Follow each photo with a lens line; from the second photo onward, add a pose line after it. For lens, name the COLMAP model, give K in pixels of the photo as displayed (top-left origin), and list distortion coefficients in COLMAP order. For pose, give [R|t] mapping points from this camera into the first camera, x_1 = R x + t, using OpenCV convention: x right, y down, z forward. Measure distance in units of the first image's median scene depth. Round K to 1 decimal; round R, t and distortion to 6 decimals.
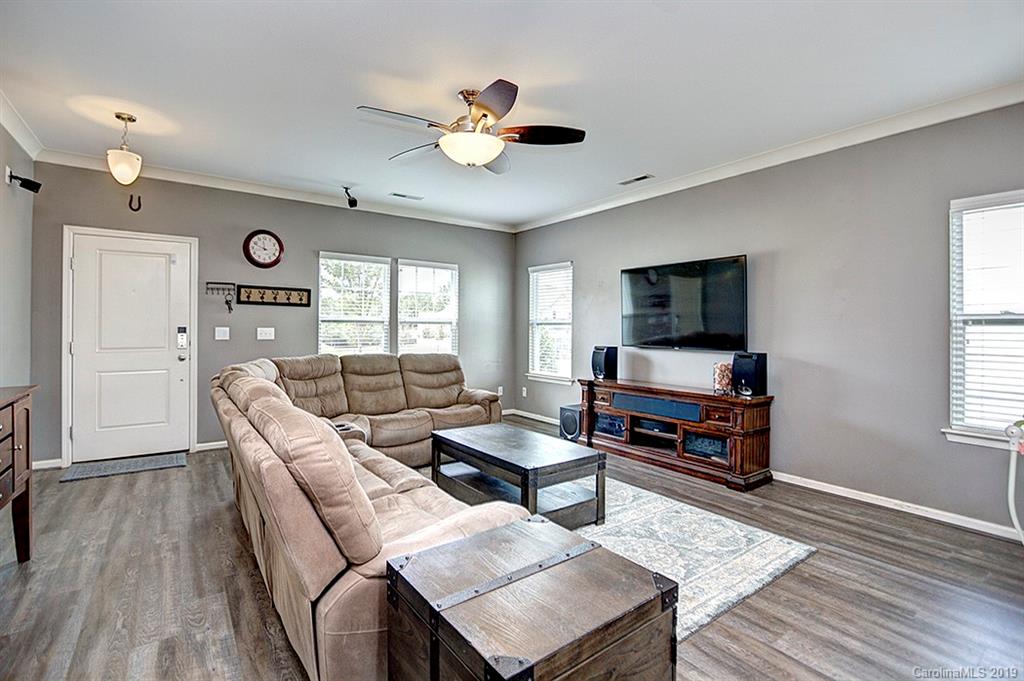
lens RADIAL K [[472.4, 0, 516.9], [0, 472.4, 323.8], [0, 0, 1]] dist [-0.015079, -0.000166]
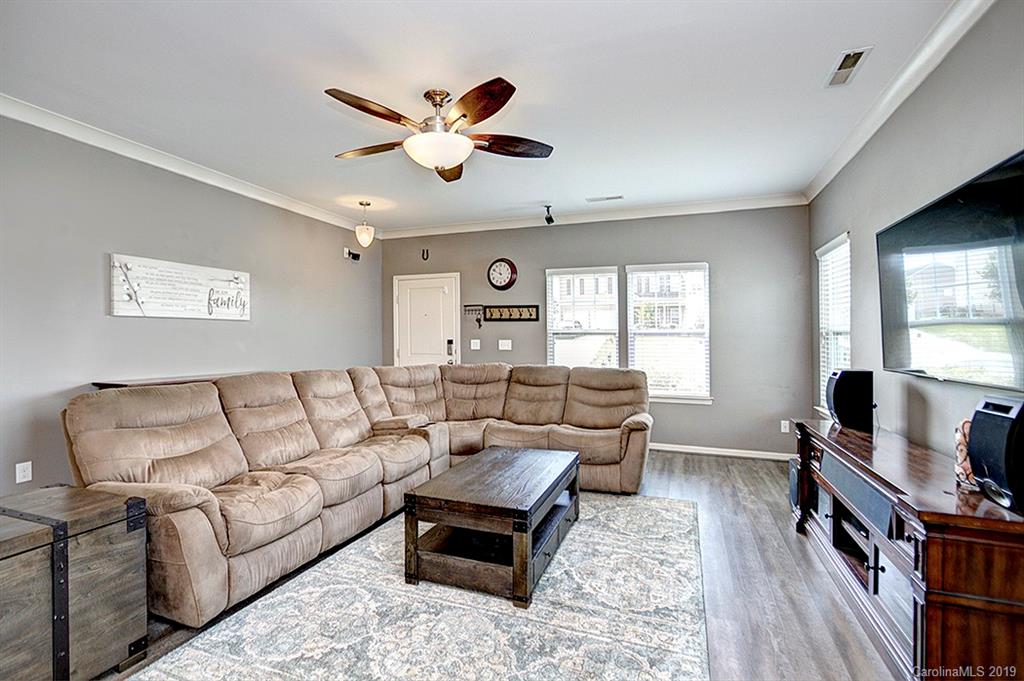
lens RADIAL K [[472.4, 0, 511.7], [0, 472.4, 336.9], [0, 0, 1]] dist [-0.015079, -0.000166]
pose [[0.546791, -0.010355, -0.837205, 0.485048], [0.007914, 0.999943, -0.007199, 0.009076], [0.837232, -0.002689, 0.546842, 0.369097]]
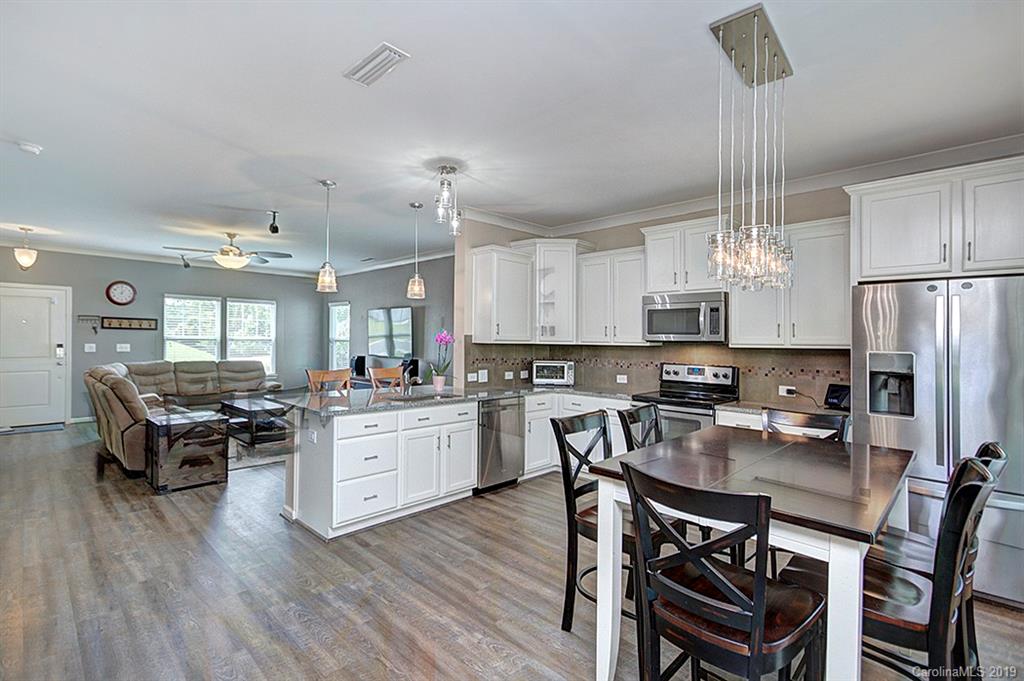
lens RADIAL K [[466.5, 0, 516.8], [0, 466.5, 339.0], [0, 0, 1]] dist [0.007600, 0.001435]
pose [[0.984421, 0.003104, 0.175802, 0.477640], [-0.004679, 0.999953, 0.008544, -0.028277], [-0.175767, -0.009233, 0.984389, -0.760466]]
